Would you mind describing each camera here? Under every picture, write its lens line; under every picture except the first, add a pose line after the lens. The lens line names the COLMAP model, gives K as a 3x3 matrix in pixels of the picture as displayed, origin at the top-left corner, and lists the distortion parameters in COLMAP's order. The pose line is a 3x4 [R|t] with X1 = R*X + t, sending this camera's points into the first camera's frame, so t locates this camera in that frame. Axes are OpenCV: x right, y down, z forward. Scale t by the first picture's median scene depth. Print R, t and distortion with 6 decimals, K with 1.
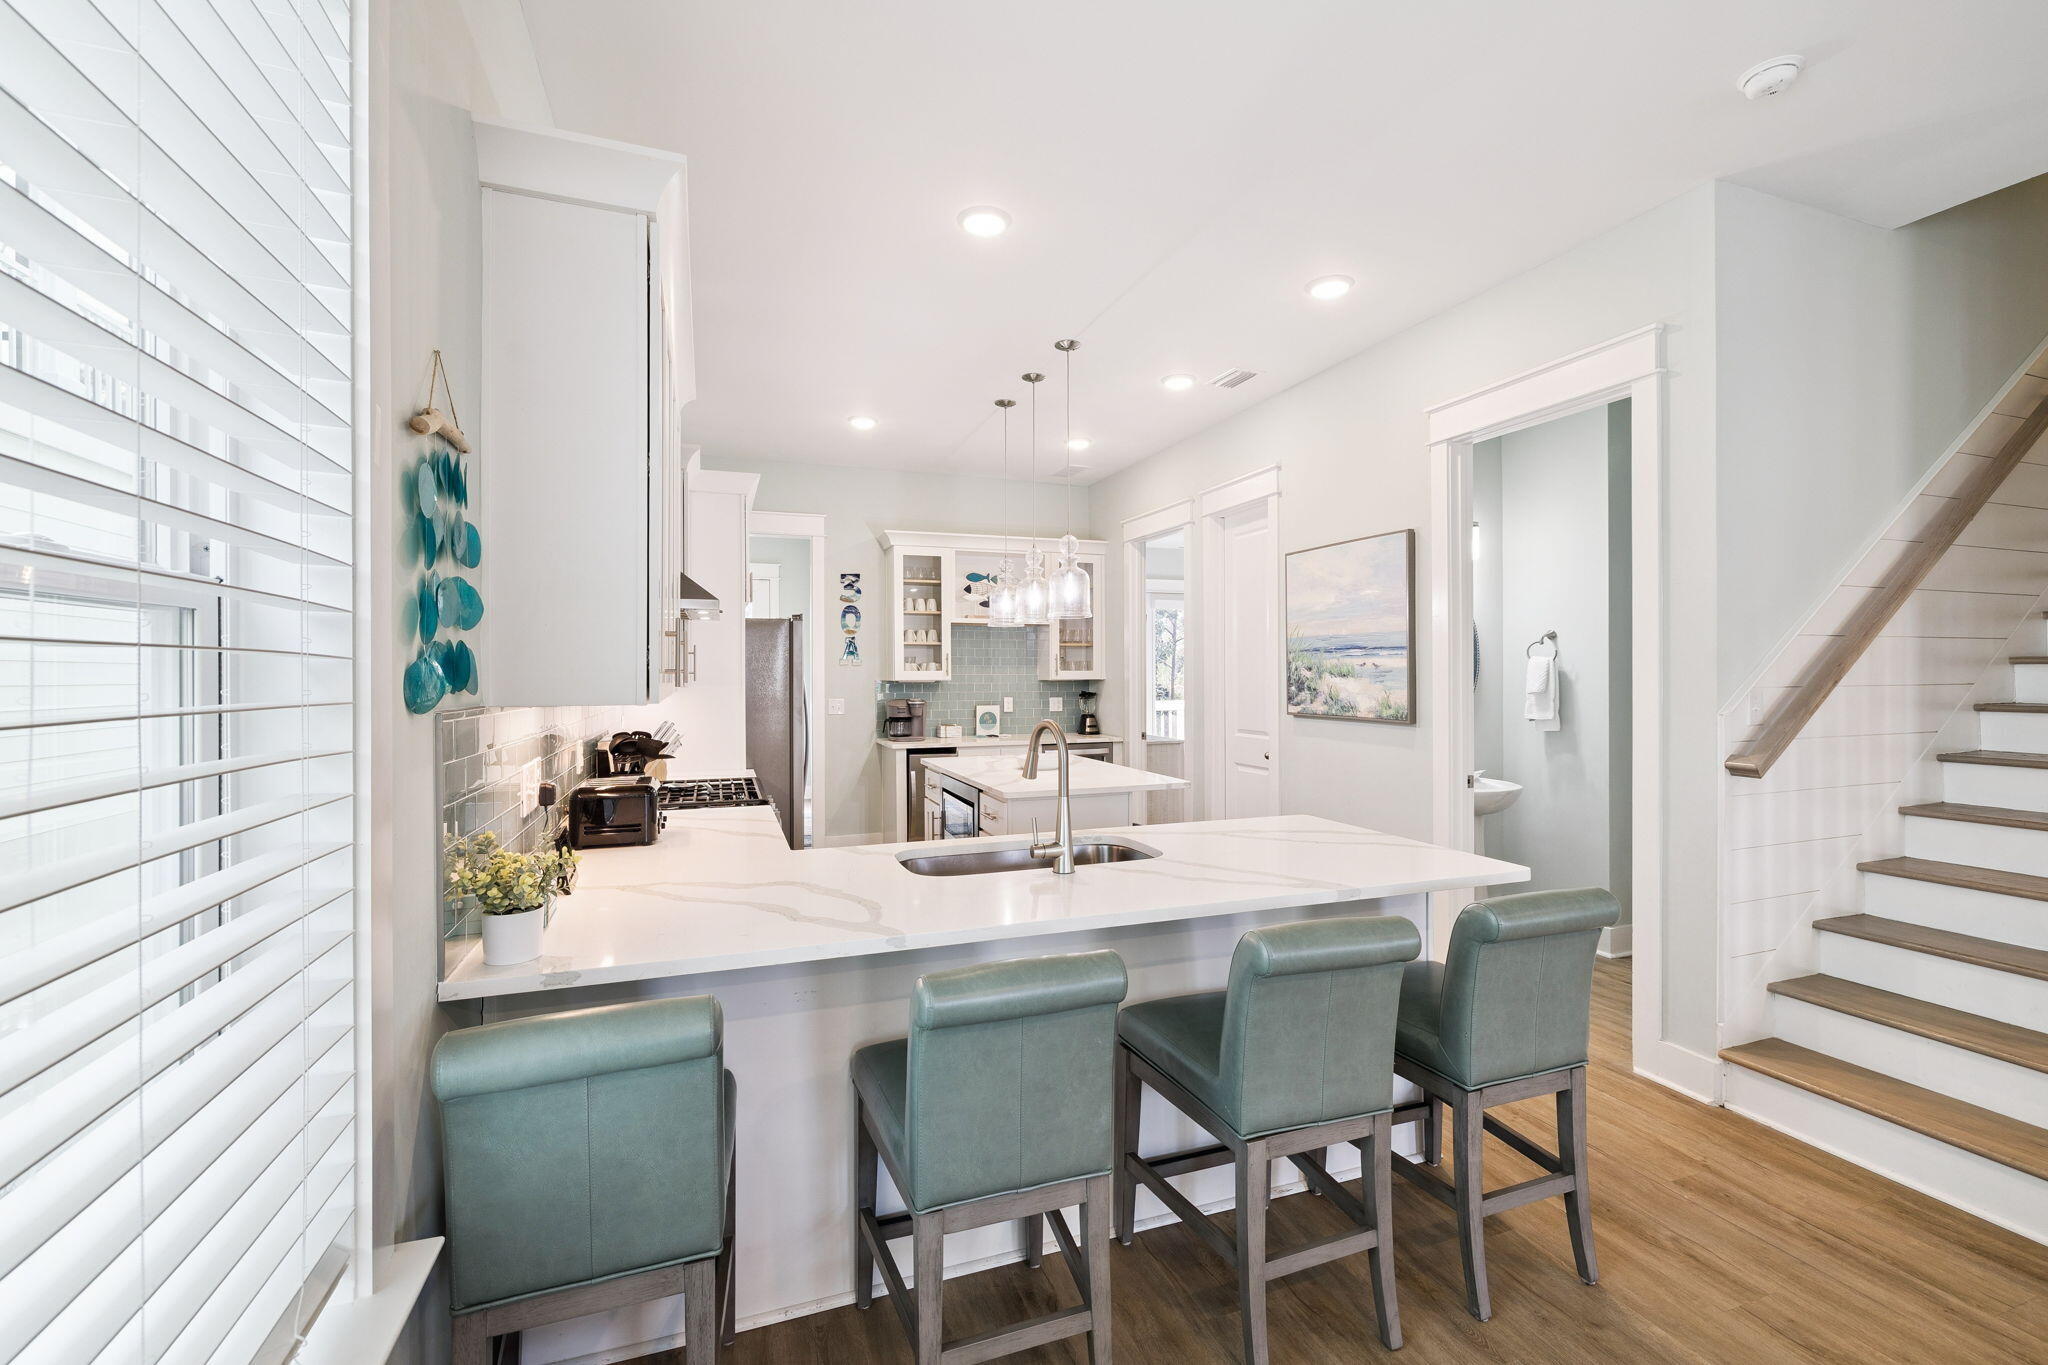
lens RADIAL K [[853.3, 0, 1027.5], [0, 853.3, 673.4], [0, 0, 1]] dist [-0.000687, -0.000473]
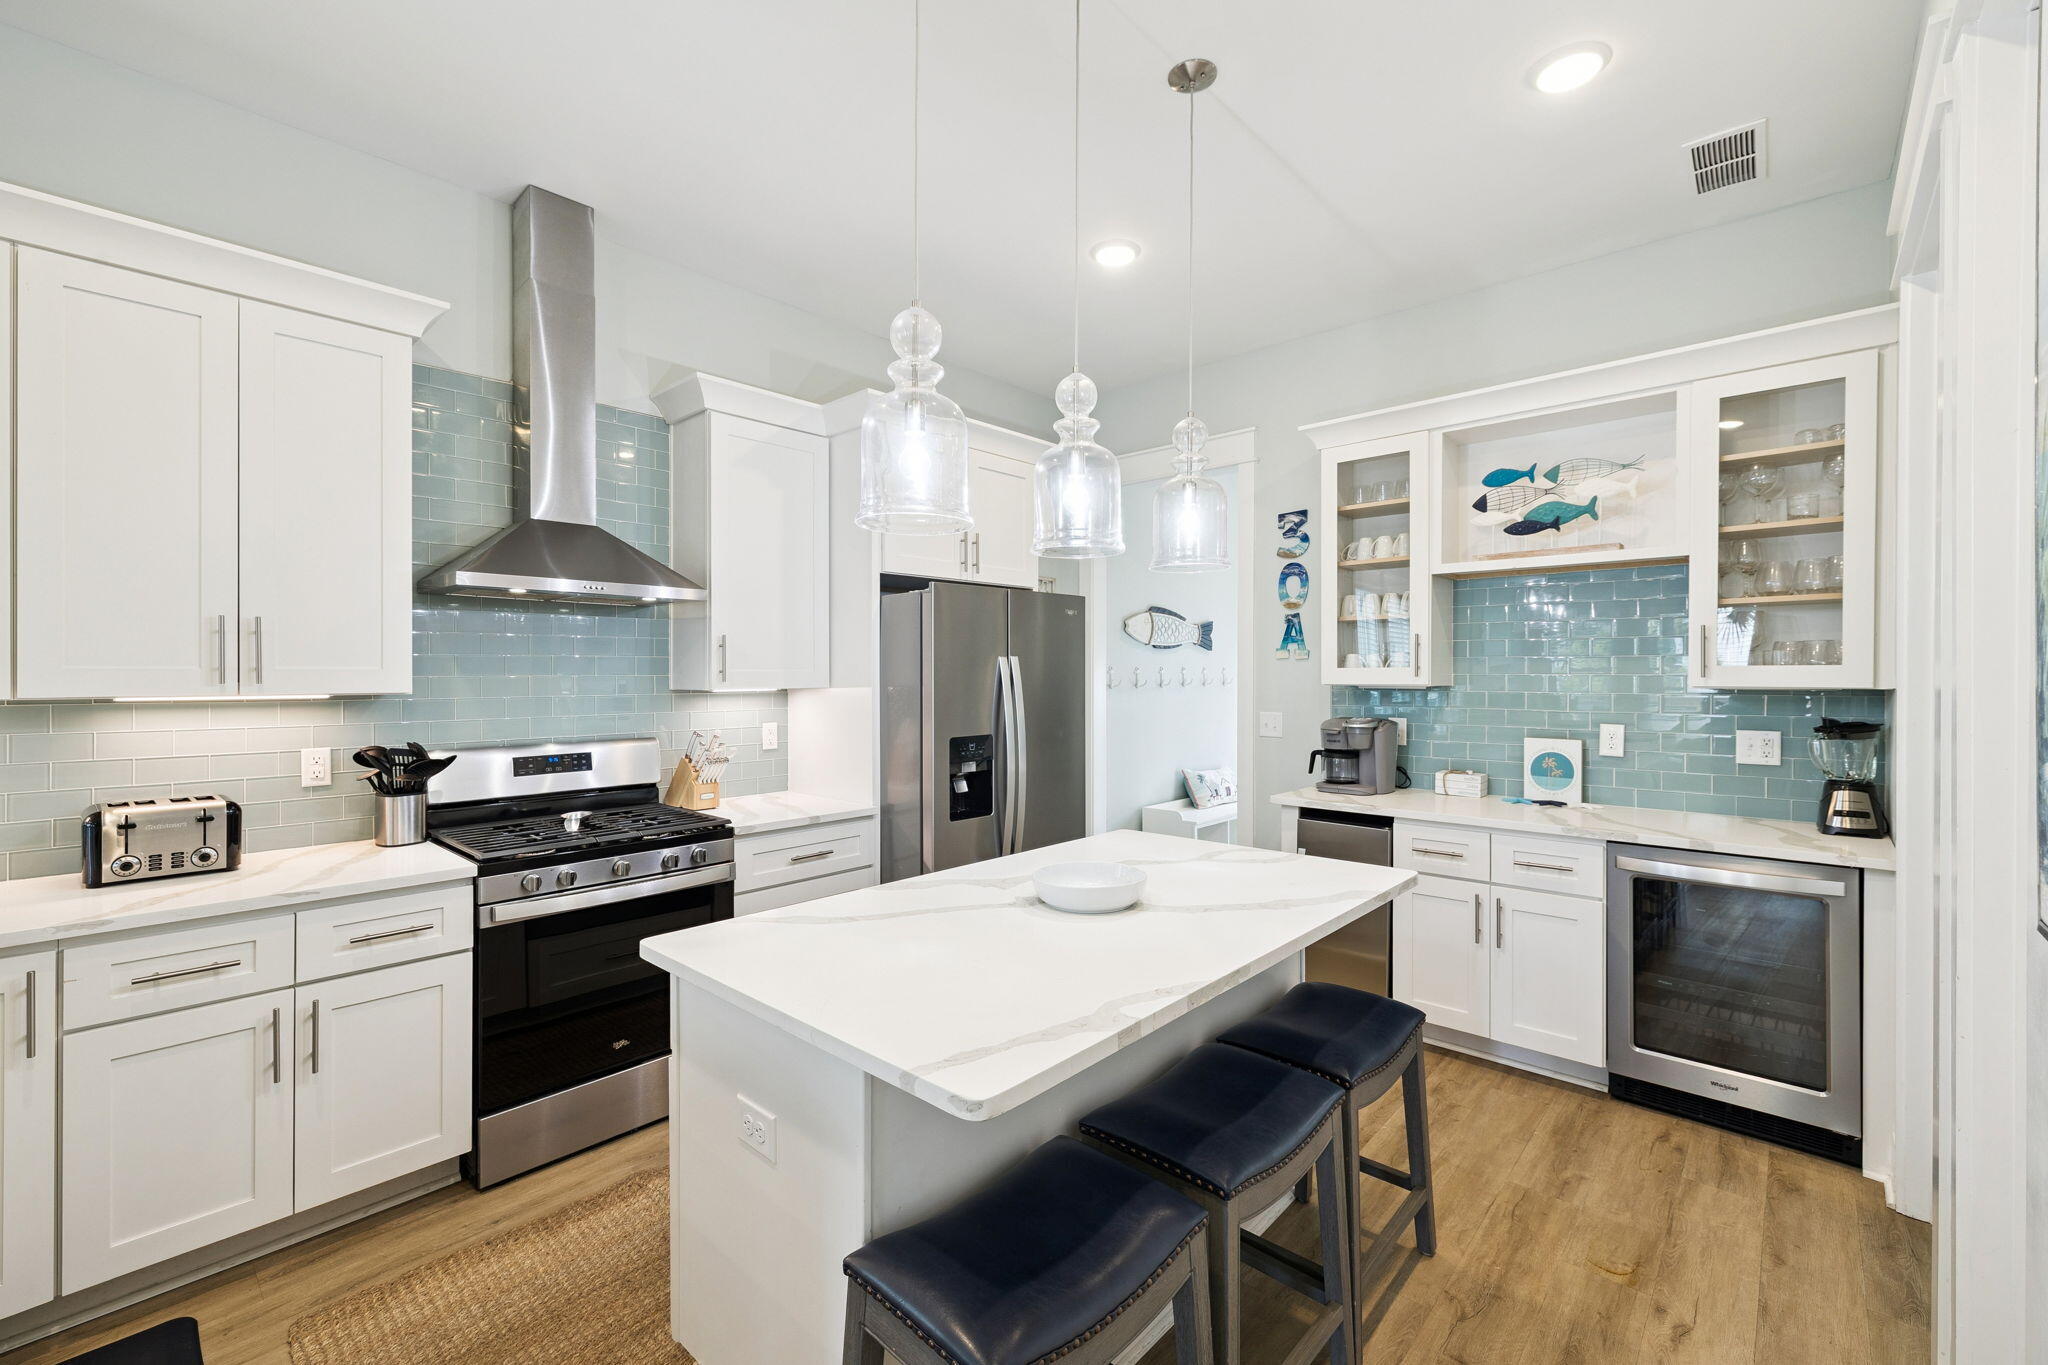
lens RADIAL K [[853.3, 0, 1027.5], [0, 853.3, 673.4], [0, 0, 1]] dist [-0.000687, -0.000473]
pose [[0.469938, 0.002331, -0.882696, 0.249974], [-0.000472, 0.999997, 0.002389, -0.000473], [0.882699, -0.000706, 0.469938, 0.534780]]
